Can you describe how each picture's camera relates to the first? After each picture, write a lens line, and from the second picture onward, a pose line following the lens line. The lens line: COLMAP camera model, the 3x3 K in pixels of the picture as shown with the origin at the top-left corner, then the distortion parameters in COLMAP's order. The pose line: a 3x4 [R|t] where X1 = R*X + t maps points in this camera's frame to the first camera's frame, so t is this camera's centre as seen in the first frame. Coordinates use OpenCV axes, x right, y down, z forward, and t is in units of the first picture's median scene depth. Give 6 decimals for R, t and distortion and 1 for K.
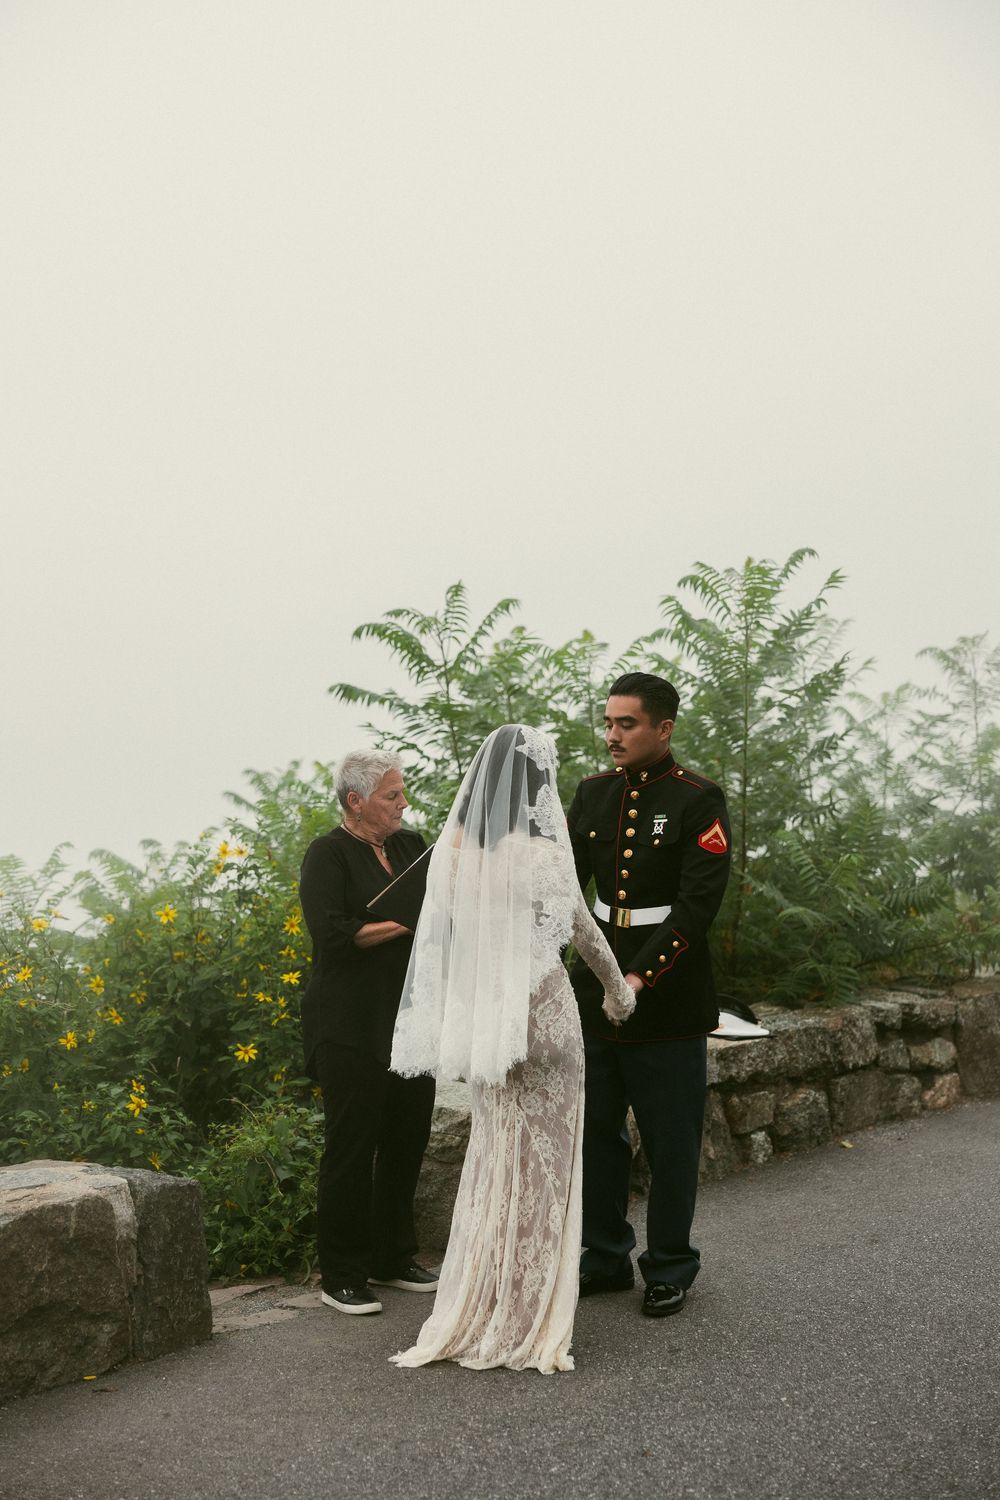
lens RADIAL K [[2164.4, 0, 491.5], [0, 2164.4, 756.2], [0, 0, 1]] dist [0.079345, 0.000000]
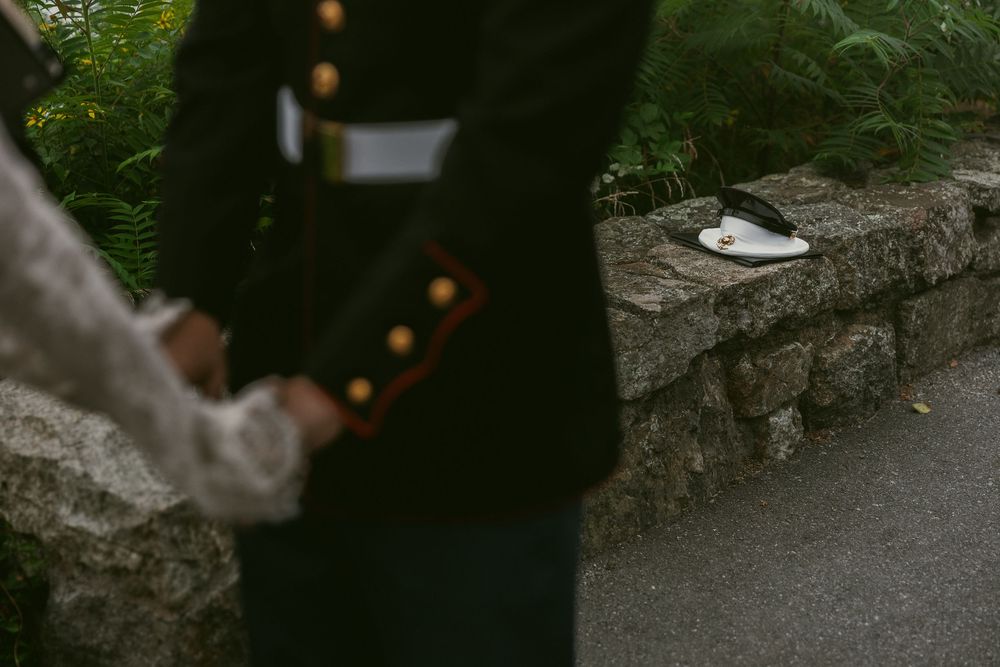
lens RADIAL K [[1415.1, 0, 503.4], [0, 1415.1, 340.5], [0, 0, 1]] dist [-0.025943, 0.000000]
pose [[0.995611, 0.019199, -0.091593, 0.075134], [0.010226, 0.950552, 0.310397, 0.026444], [0.093023, -0.309972, 0.946184, 0.577028]]
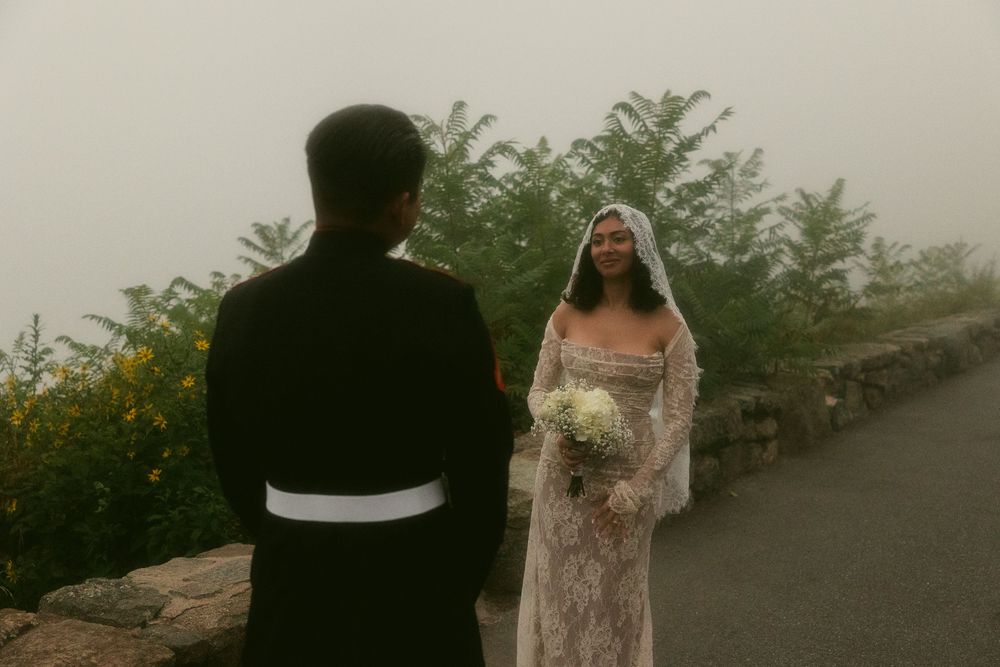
lens RADIAL K [[1194.4, 0, 499.4], [0, 1194.4, 330.2], [0, 0, 1]] dist [0.016634, 0.000000]
pose [[0.987665, 0.015479, 0.155813, -0.119843], [-0.030292, 0.995191, 0.093150, -0.003931], [-0.153622, -0.096721, 0.983385, 0.225005]]
